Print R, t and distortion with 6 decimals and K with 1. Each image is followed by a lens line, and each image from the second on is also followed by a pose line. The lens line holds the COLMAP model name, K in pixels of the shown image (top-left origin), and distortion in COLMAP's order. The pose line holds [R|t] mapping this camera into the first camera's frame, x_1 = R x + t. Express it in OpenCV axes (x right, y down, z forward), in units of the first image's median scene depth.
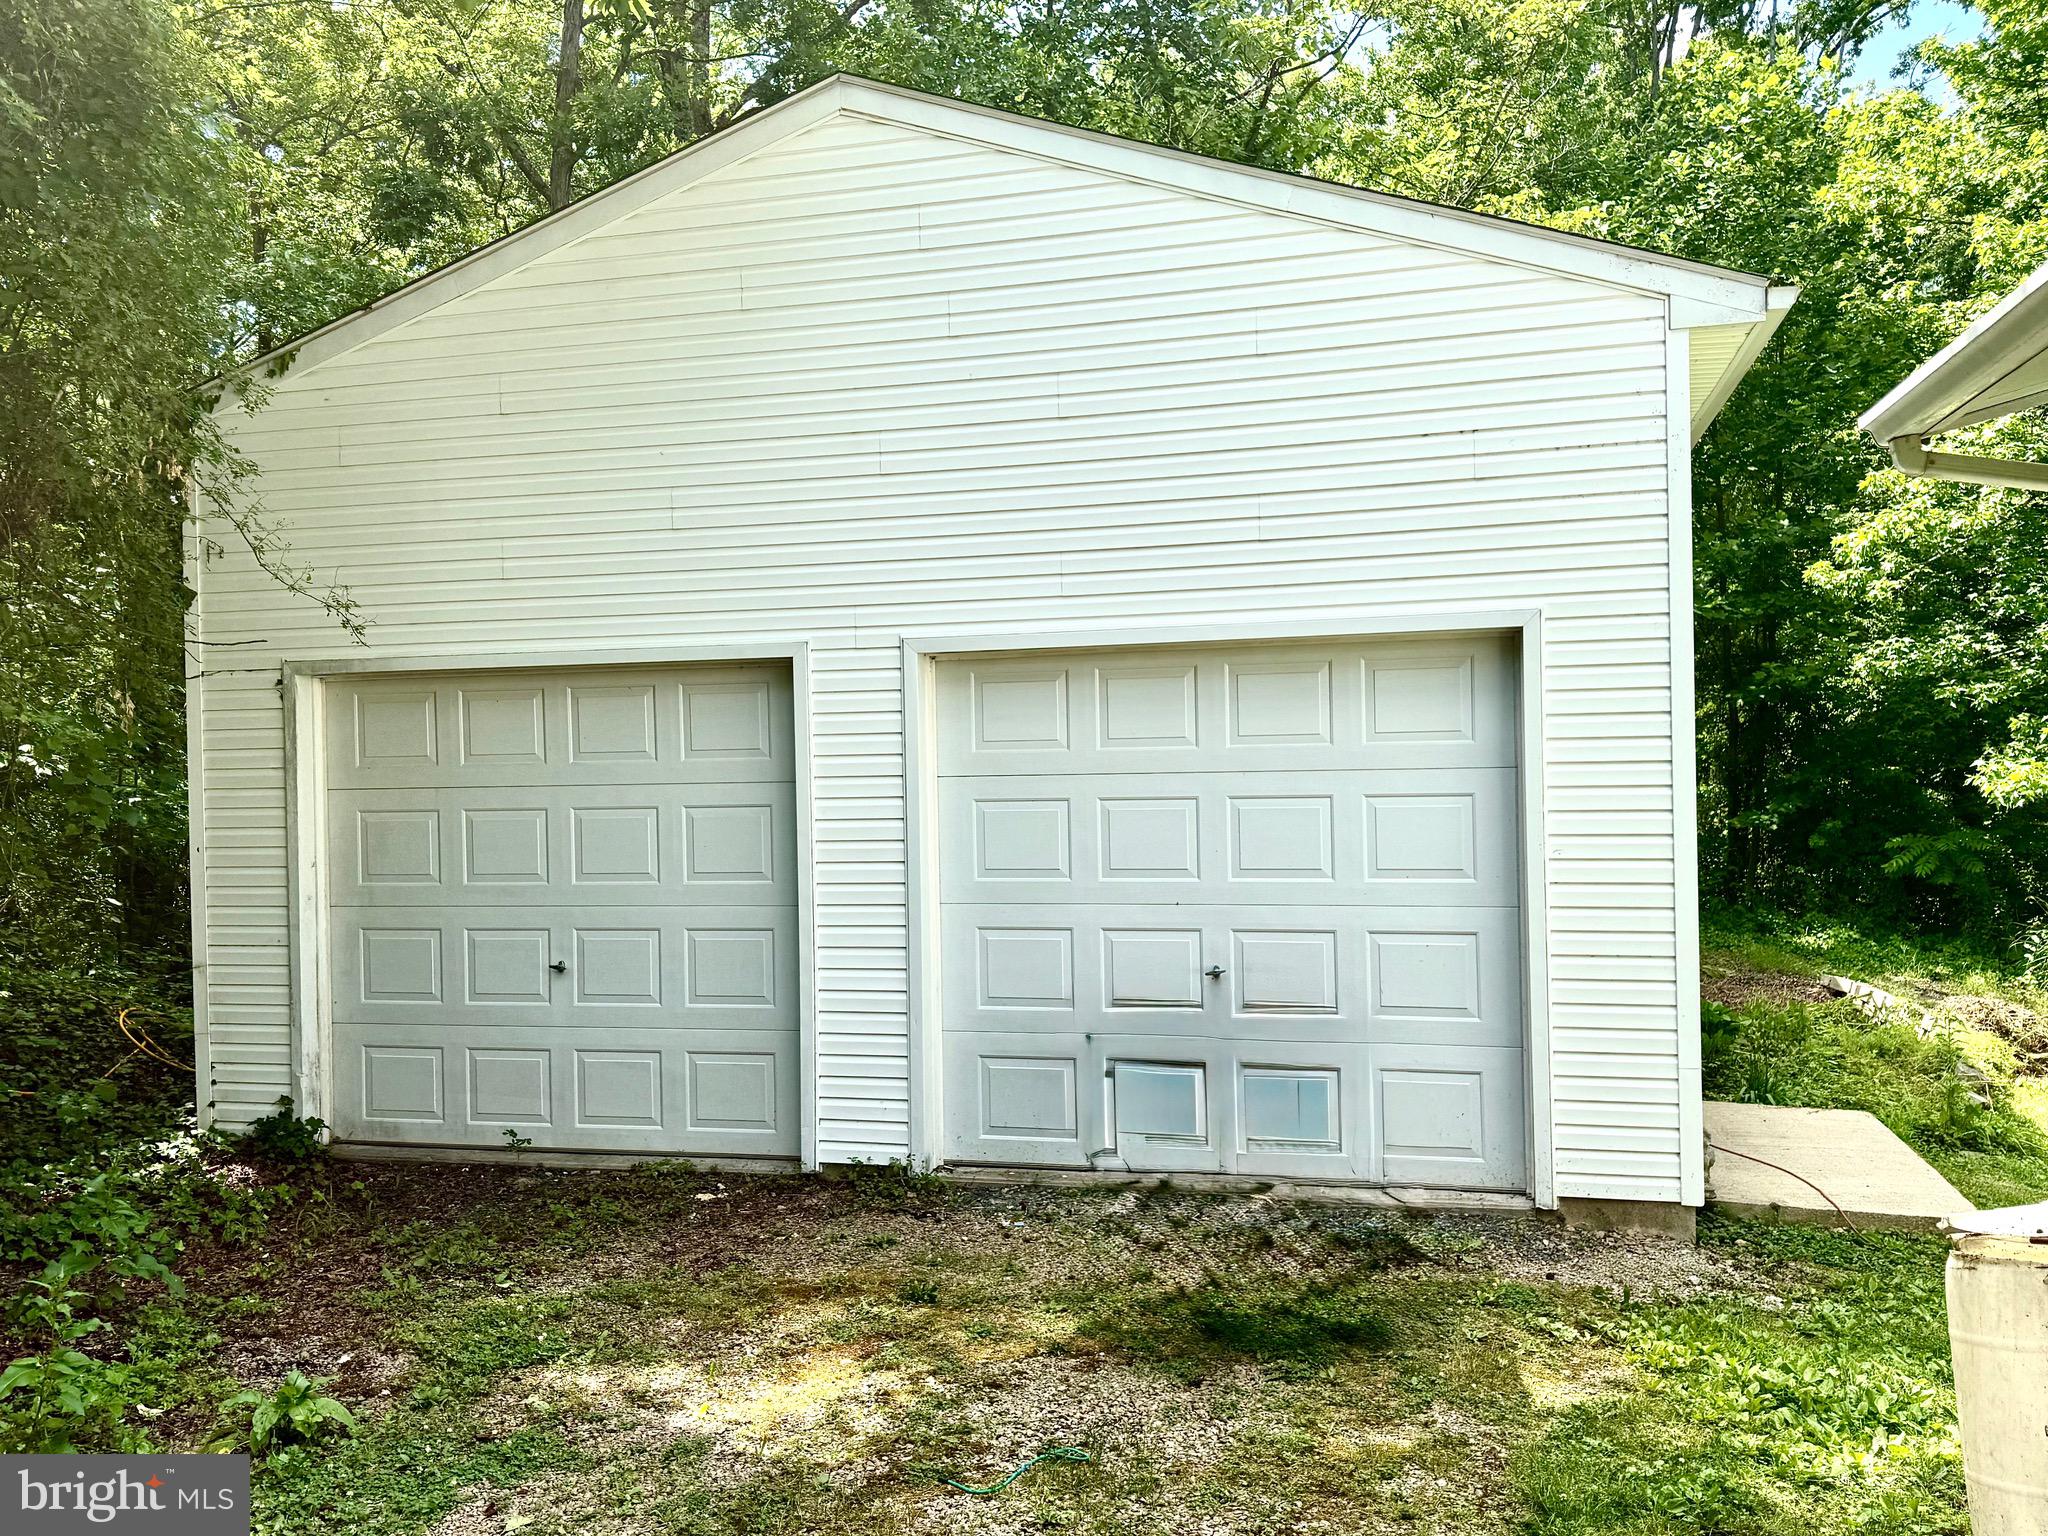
lens RADIAL K [[1657.1, 0, 1022.6], [0, 1657.1, 771.4], [0, 0, 1]] dist [0.024895, 0.008530]
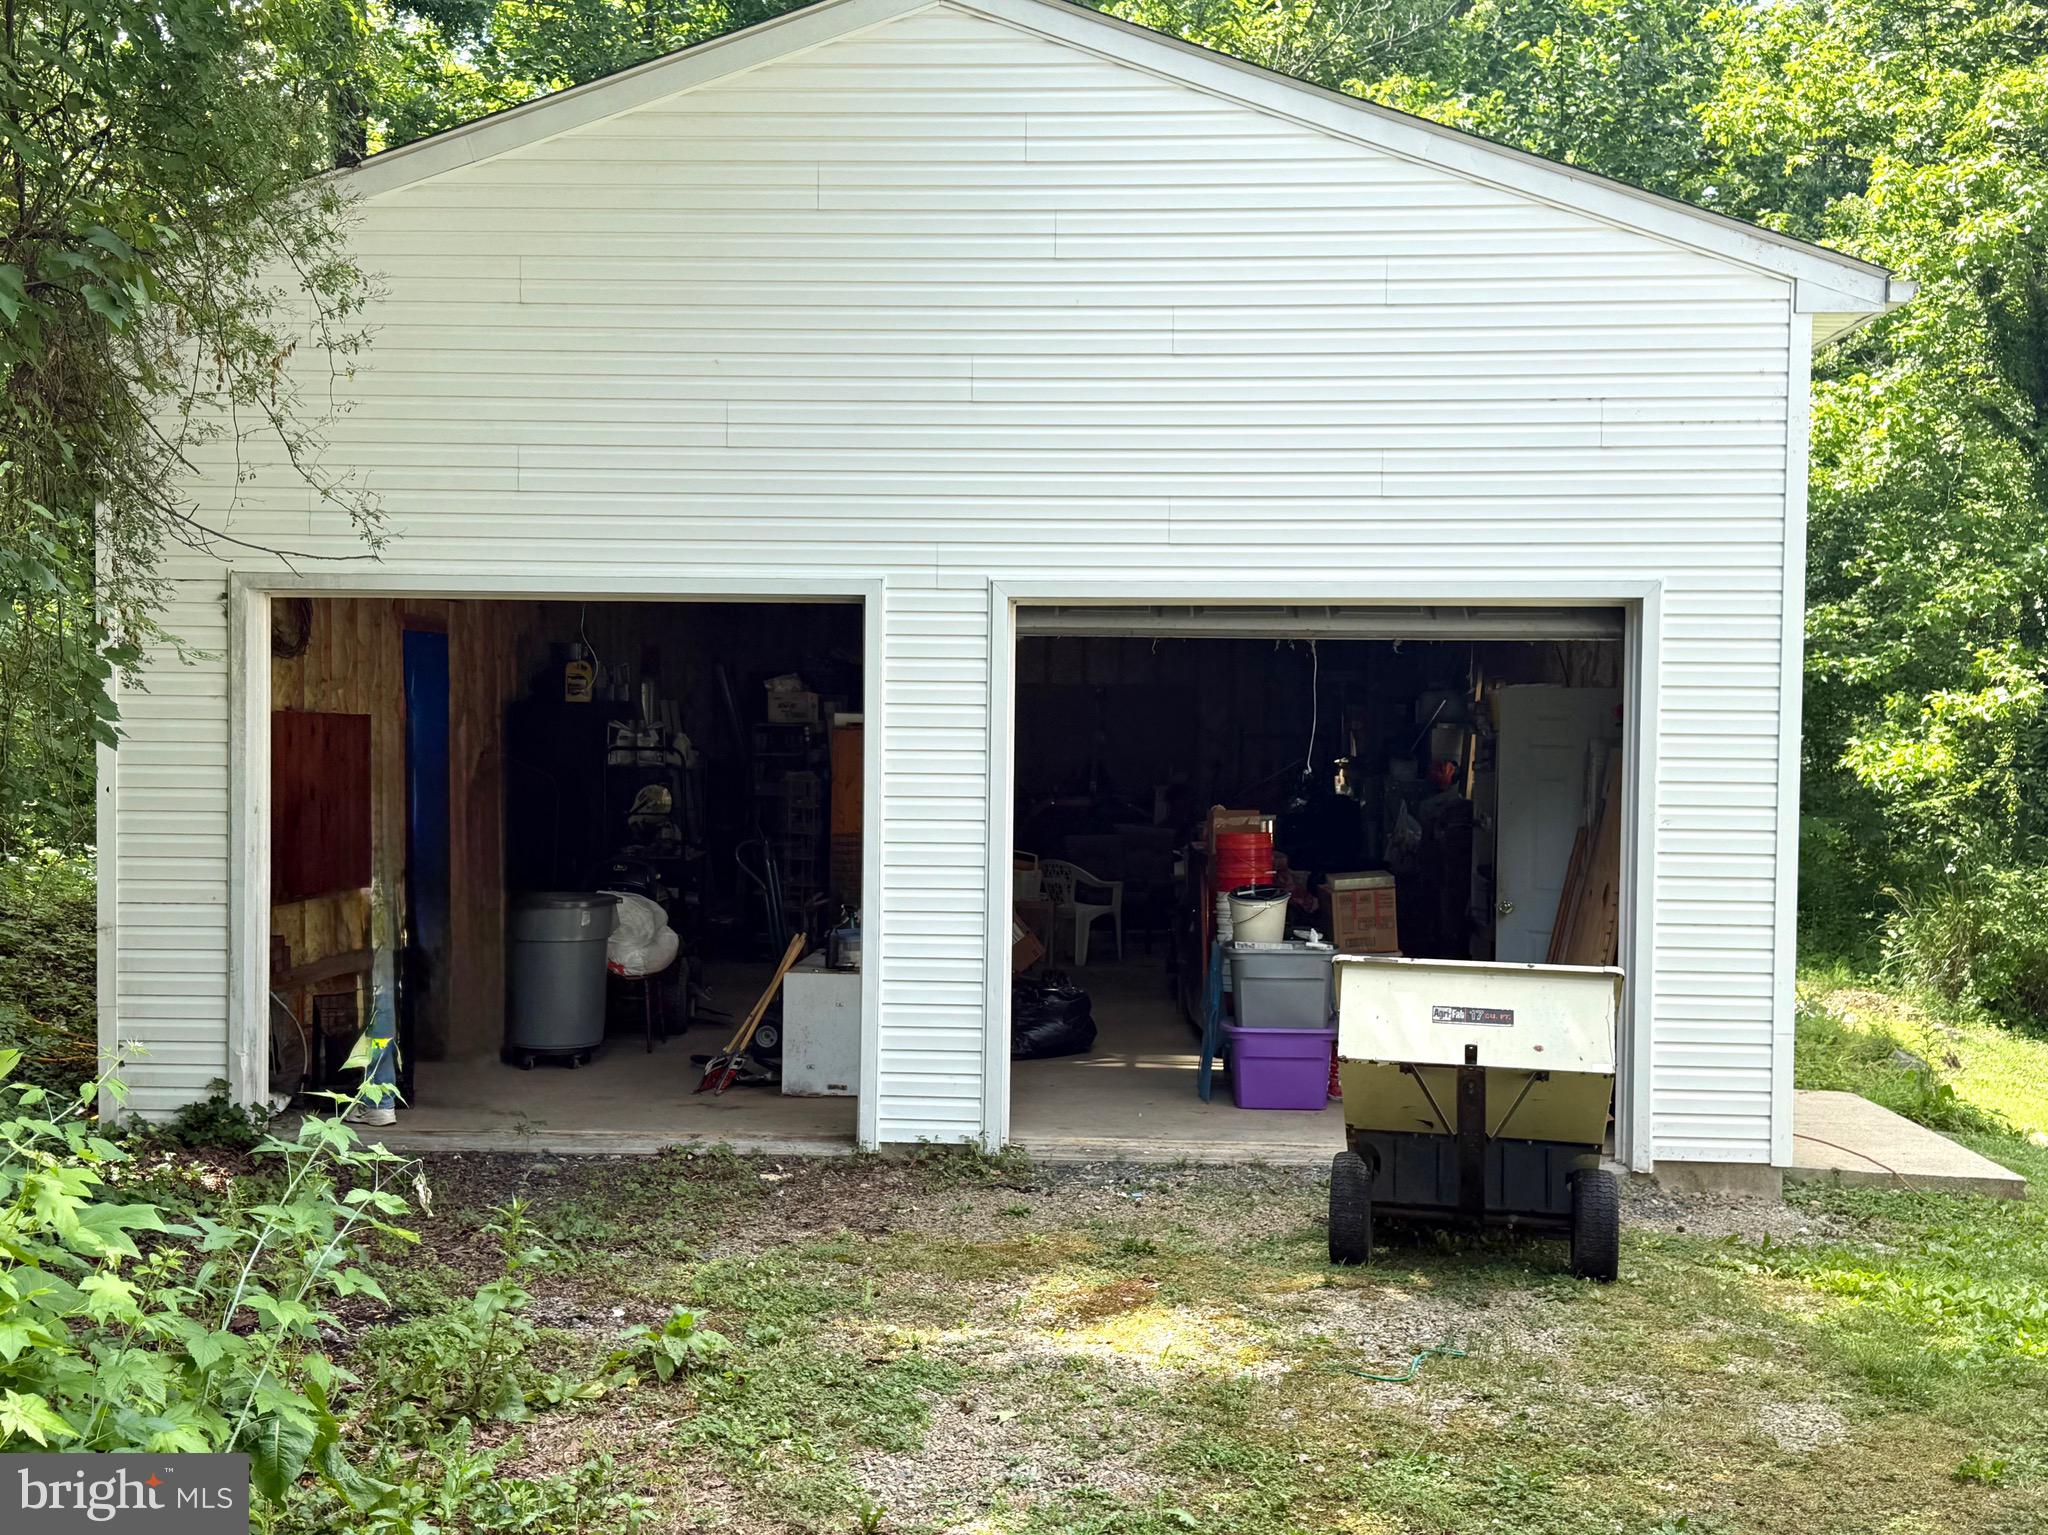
lens RADIAL K [[2100.5, 0, 1025.0], [0, 2100.5, 766.9], [0, 0, 1]] dist [0.057104, 0.000000]
pose [[0.979279, 0.025072, 0.200958, -0.283744], [-0.028916, 0.999450, 0.016218, 0.005034], [-0.200441, -0.021693, 0.979466, -0.161278]]
